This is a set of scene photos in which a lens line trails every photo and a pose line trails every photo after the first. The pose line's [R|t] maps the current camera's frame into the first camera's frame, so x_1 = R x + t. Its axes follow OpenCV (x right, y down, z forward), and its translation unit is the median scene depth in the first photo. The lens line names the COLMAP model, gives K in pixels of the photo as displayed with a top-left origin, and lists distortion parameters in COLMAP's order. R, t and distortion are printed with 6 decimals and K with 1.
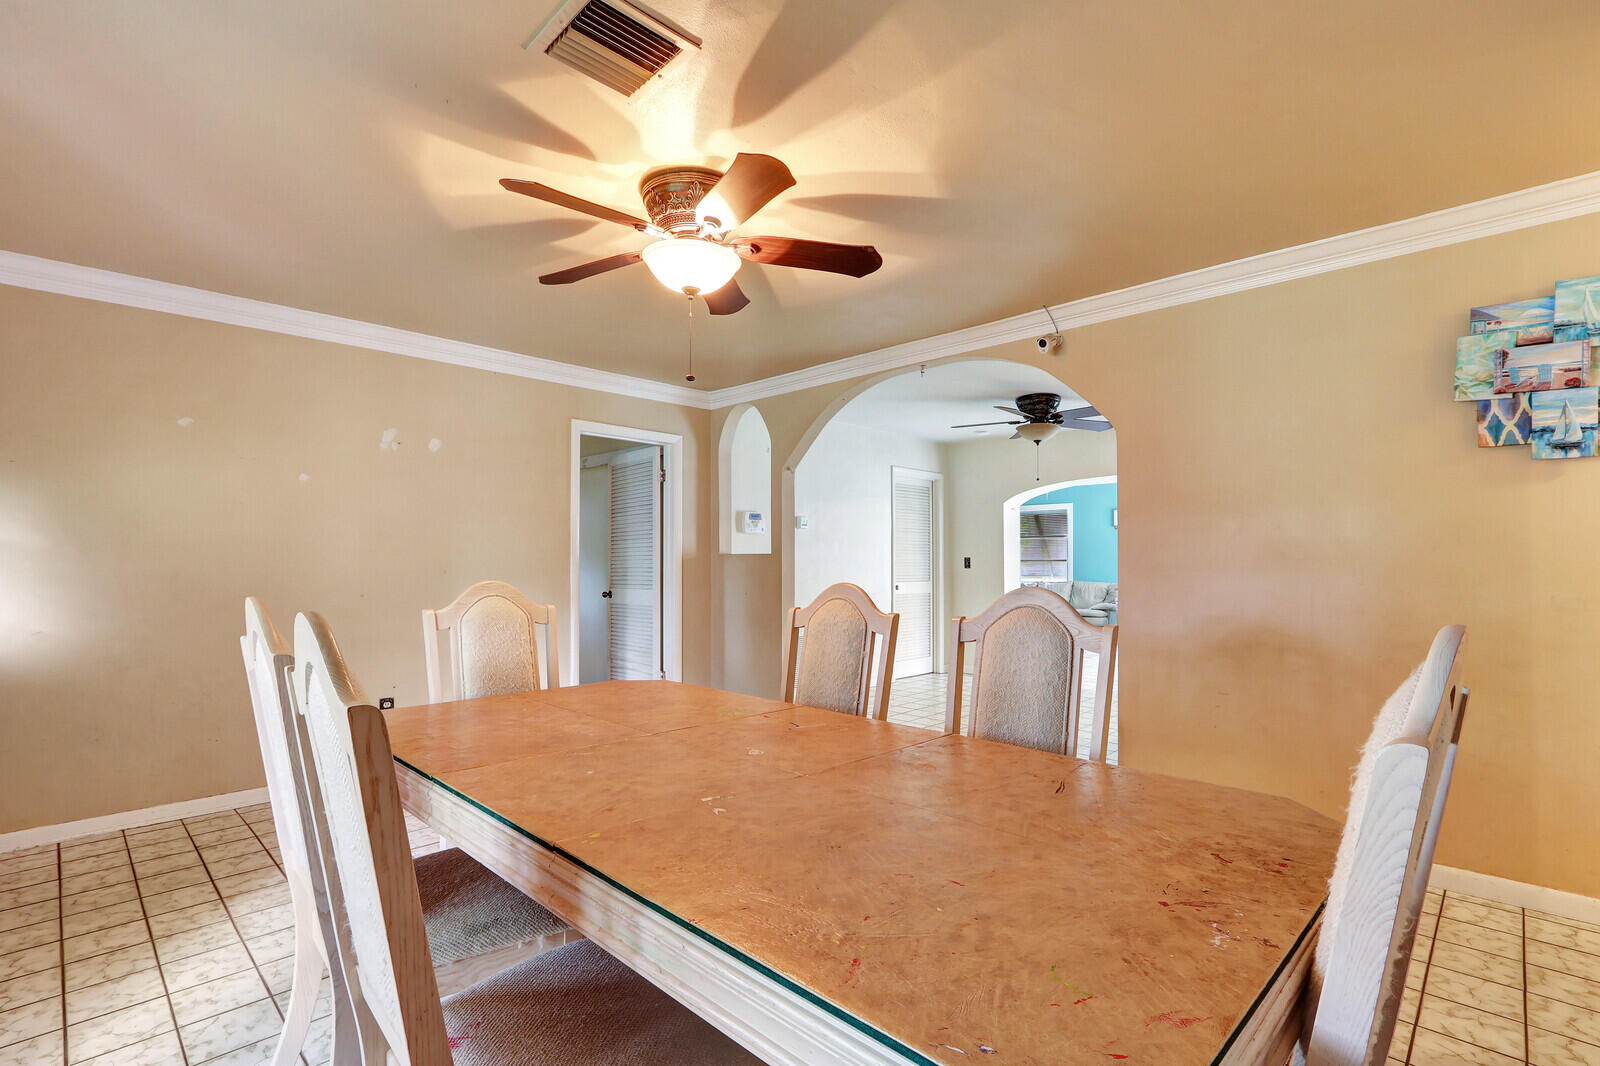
lens RADIAL K [[731.3, 0, 800.5], [0, 731.3, 556.6], [0, 0, 1]] dist [-0.001082, -0.000060]
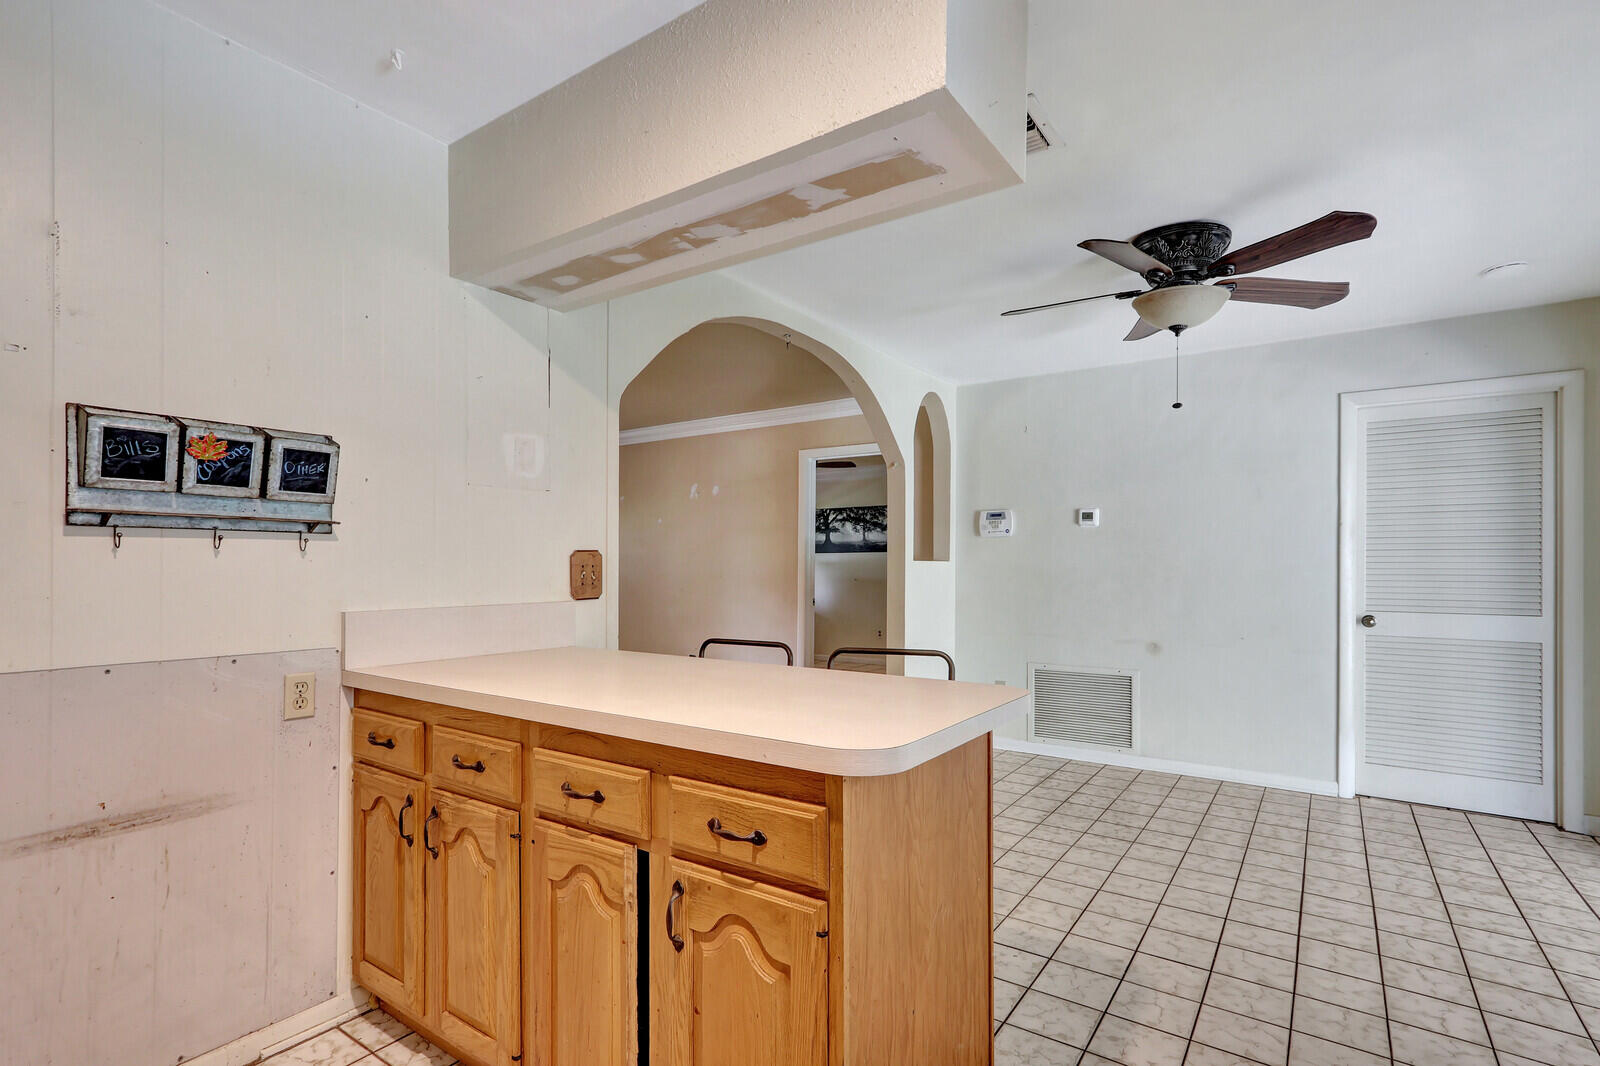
lens RADIAL K [[784.2, 0, 793.6], [0, 784.2, 568.6], [0, 0, 1]] dist [0.000073, 0.000237]
pose [[0.161341, 0.001031, -0.986898, 0.595929], [0.003112, 0.999994, 0.001553, 0.001946], [0.986894, -0.003321, 0.161336, 0.490454]]
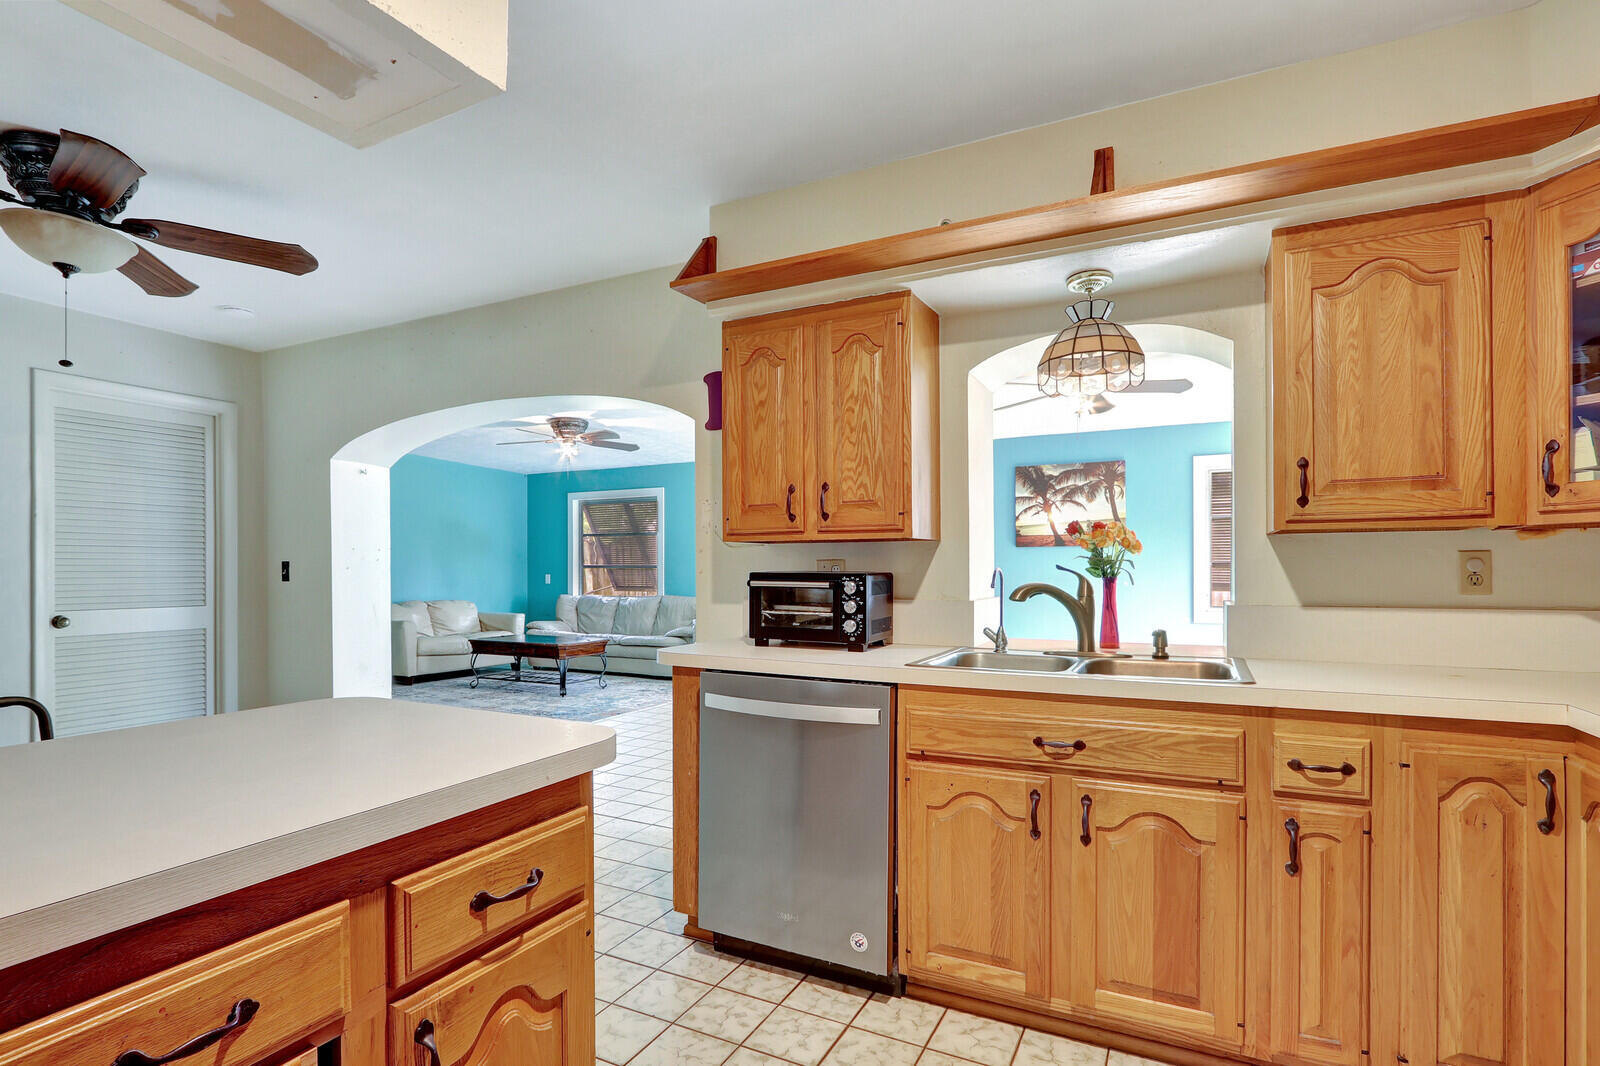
lens RADIAL K [[784.2, 0, 793.6], [0, 784.2, 568.6], [0, 0, 1]] dist [0.000073, 0.000237]
pose [[0.955594, -0.000824, 0.294685, 0.428592], [-0.001726, 0.999963, 0.008392, 0.001179], [-0.294681, -0.008528, 0.955558, 0.354142]]
